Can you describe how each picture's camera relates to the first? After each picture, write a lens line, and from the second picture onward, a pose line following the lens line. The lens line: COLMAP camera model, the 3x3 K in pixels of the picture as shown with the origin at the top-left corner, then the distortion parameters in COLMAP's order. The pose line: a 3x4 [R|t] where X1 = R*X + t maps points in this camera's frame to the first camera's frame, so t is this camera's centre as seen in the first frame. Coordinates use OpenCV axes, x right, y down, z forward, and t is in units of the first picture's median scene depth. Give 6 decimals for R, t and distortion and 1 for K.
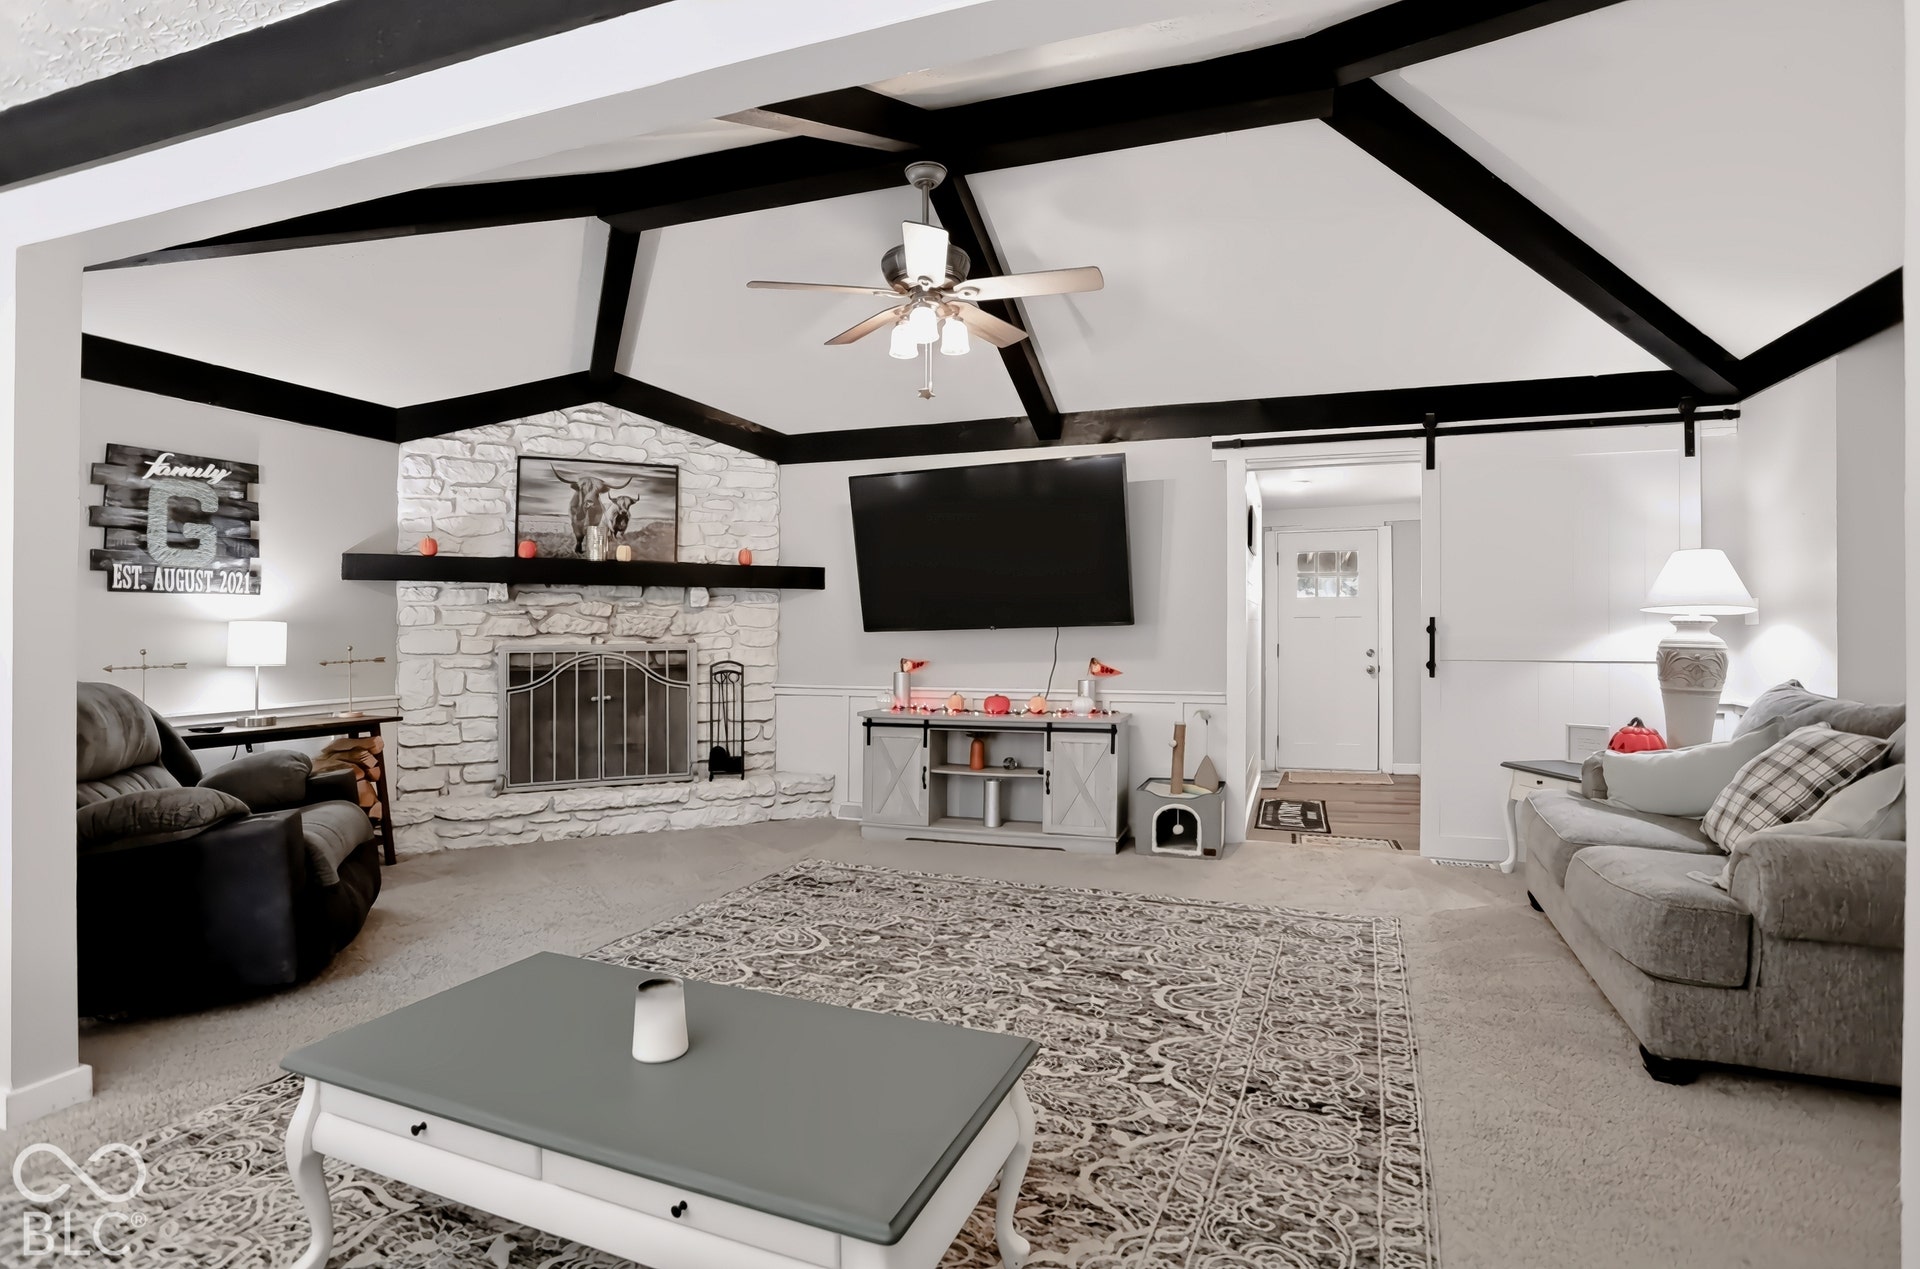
lens RADIAL K [[954.7, 0, 972.2], [0, 954.7, 632.8], [0, 0, 1]] dist [-0.077466, 0.040542]
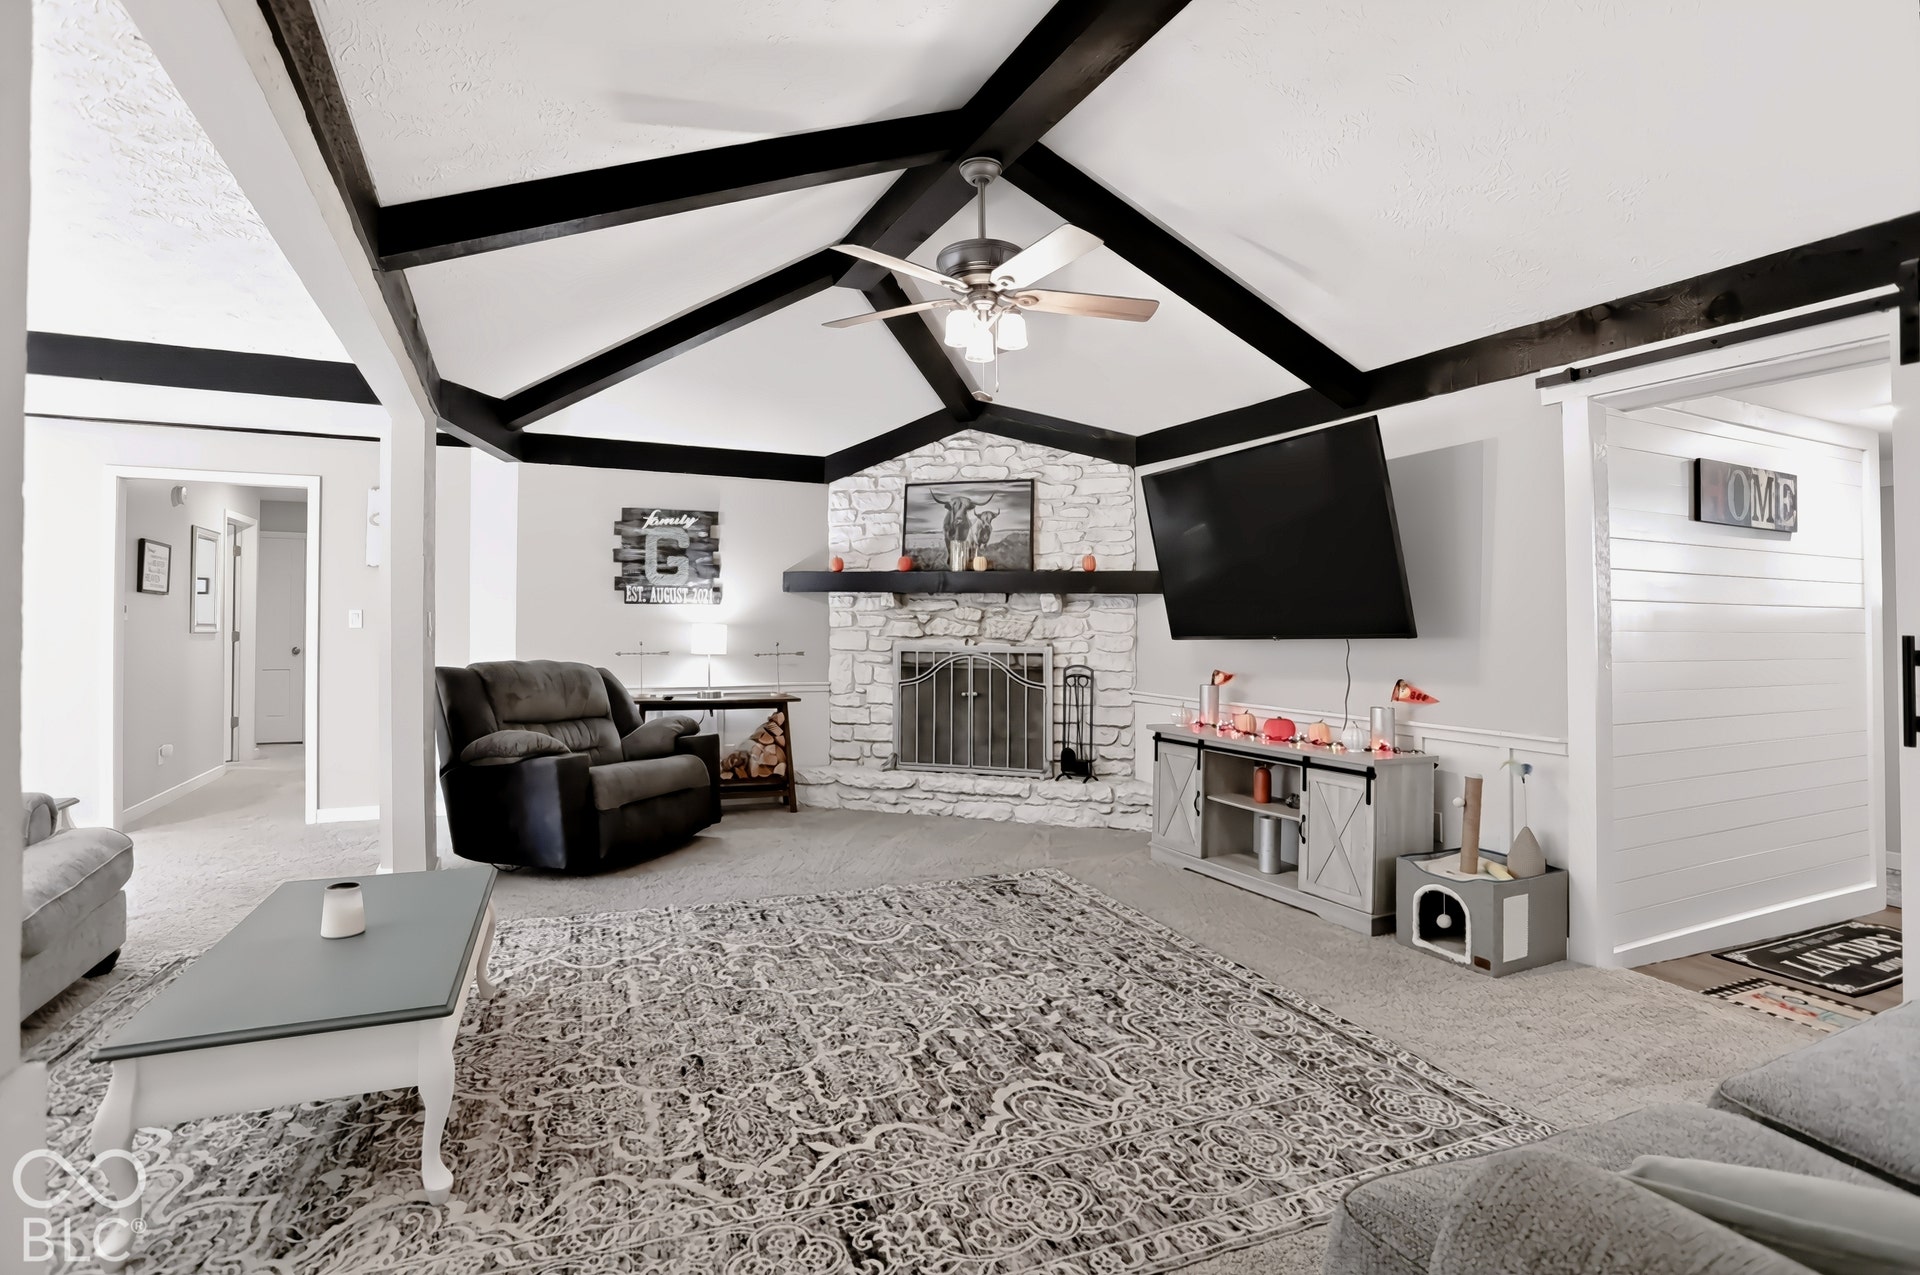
lens RADIAL K [[954.7, 0, 972.2], [0, 954.7, 635.8], [0, 0, 1]] dist [-0.077466, 0.040542]
pose [[0.702250, 0.018438, -0.711691, 0.558378], [-0.015034, 0.999826, 0.011068, -0.016658], [0.711771, 0.002927, 0.702405, 0.285391]]
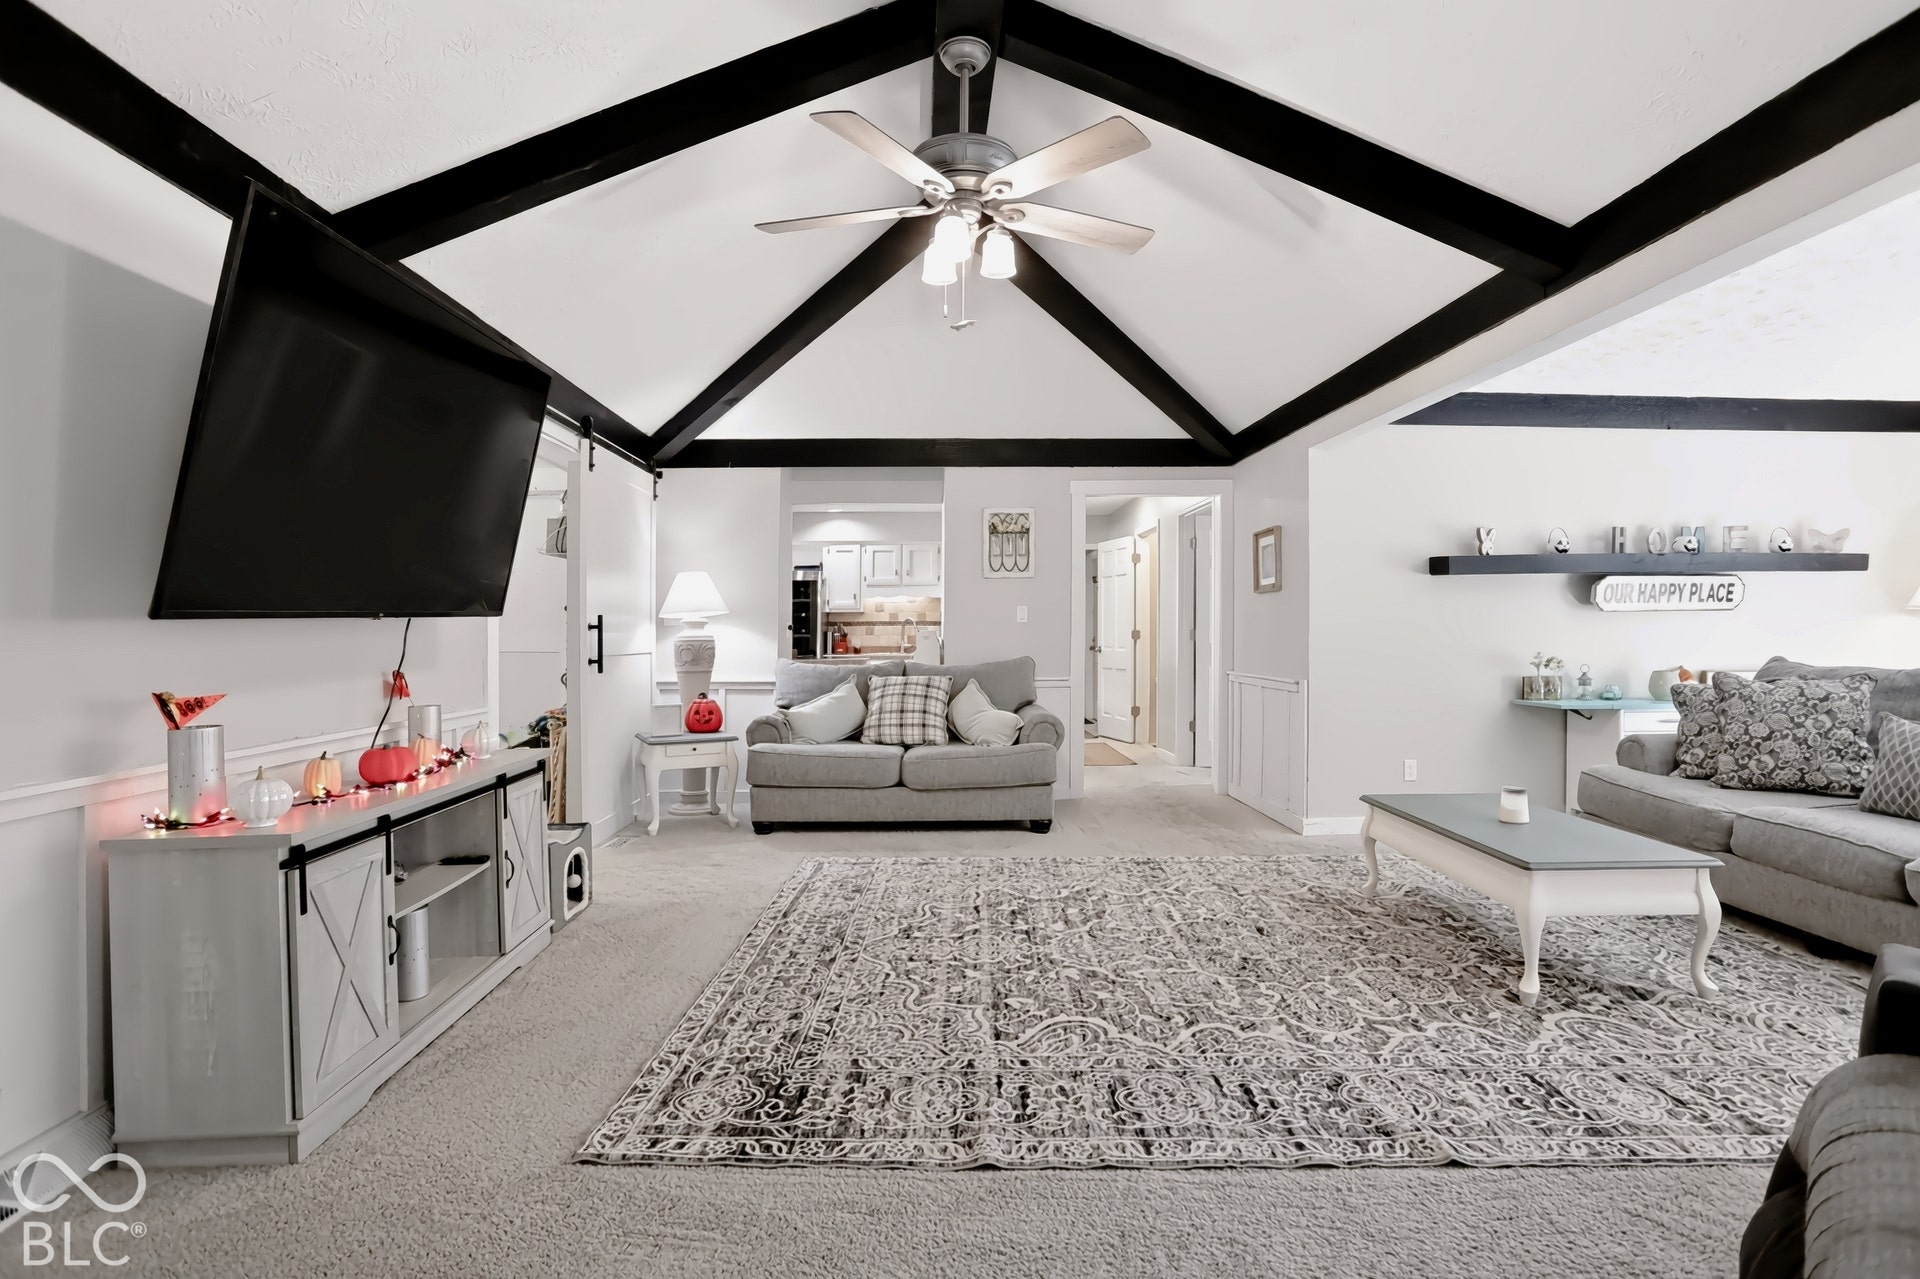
lens RADIAL K [[940.7, 0, 965.6], [0, 940.7, 611.6], [0, 0, 1]] dist [-0.081298, 0.044381]
pose [[-0.366033, 0.027924, 0.930183, -0.728300], [0.014711, 0.999598, -0.024219, 0.012145], [-0.930486, 0.004819, -0.366297, 1.168196]]
